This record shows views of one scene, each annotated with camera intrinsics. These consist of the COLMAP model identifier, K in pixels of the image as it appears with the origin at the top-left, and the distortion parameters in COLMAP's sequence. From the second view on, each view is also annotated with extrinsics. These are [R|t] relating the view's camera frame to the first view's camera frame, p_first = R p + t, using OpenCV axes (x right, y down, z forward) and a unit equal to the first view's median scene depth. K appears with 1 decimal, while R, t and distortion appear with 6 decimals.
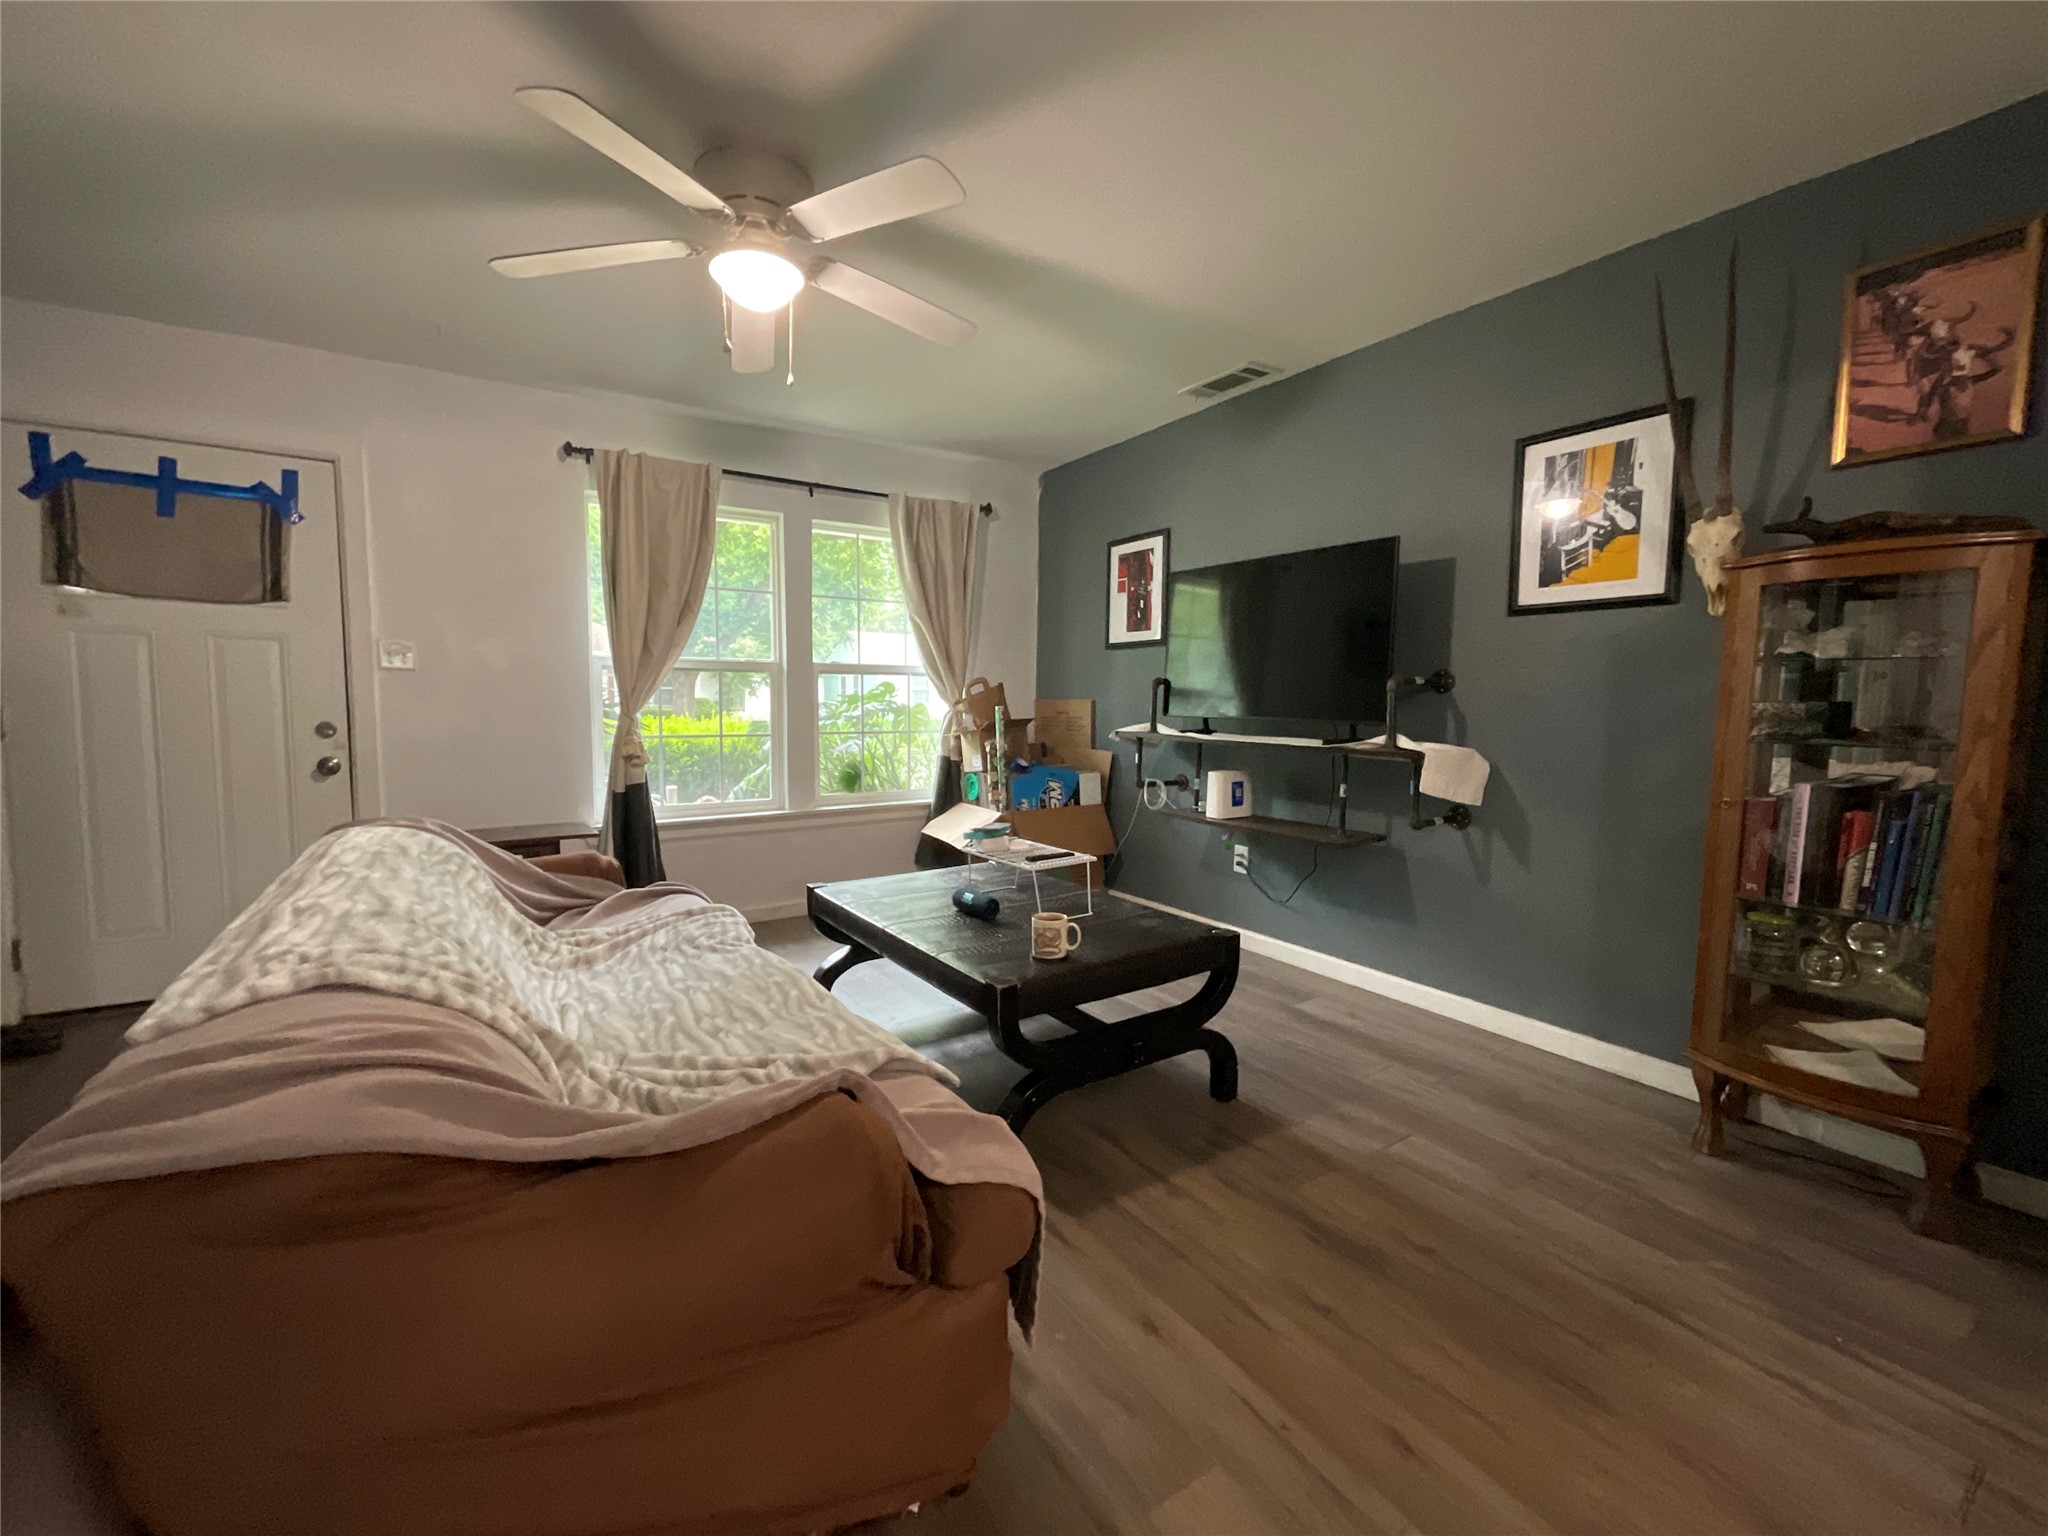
lens RADIAL K [[839.4, 0, 1024.0], [0, 839.4, 768.0], [0, 0, 1]] dist [-0.001987, -0.000306]
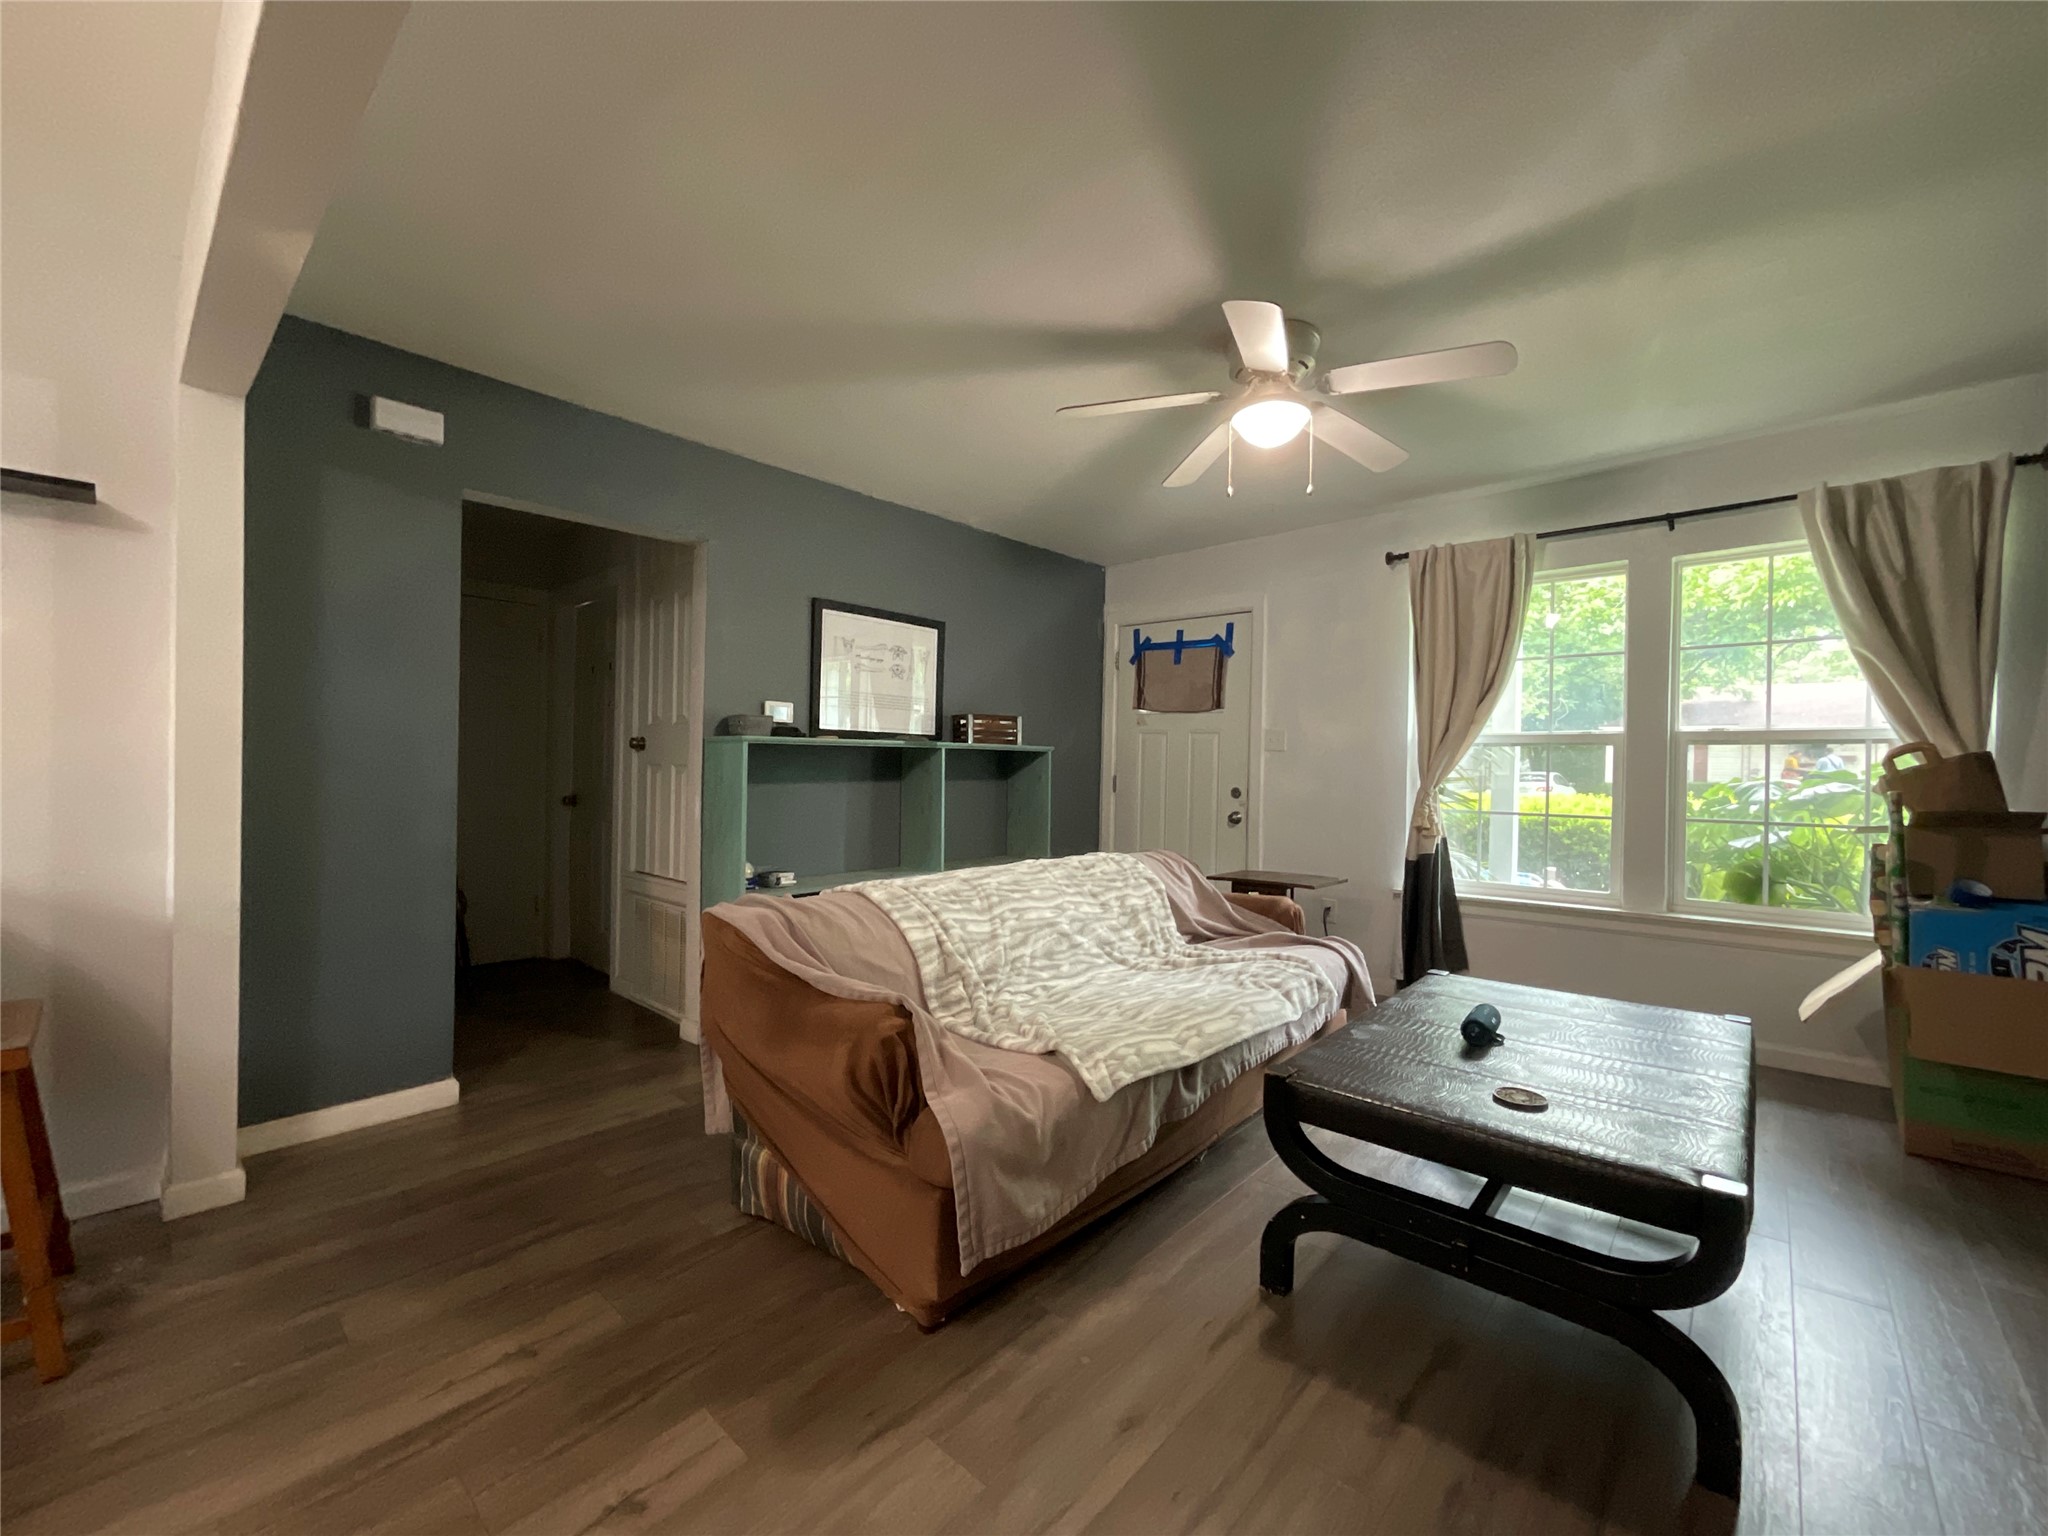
lens RADIAL K [[839.4, 0, 1024.0], [0, 839.4, 768.0], [0, 0, 1]] dist [-0.001987, -0.000306]
pose [[0.246896, 0.000997, -0.969042, 0.579349], [-0.089678, 0.995732, -0.021824, -0.027642], [0.964884, 0.092289, 0.245931, 0.318466]]
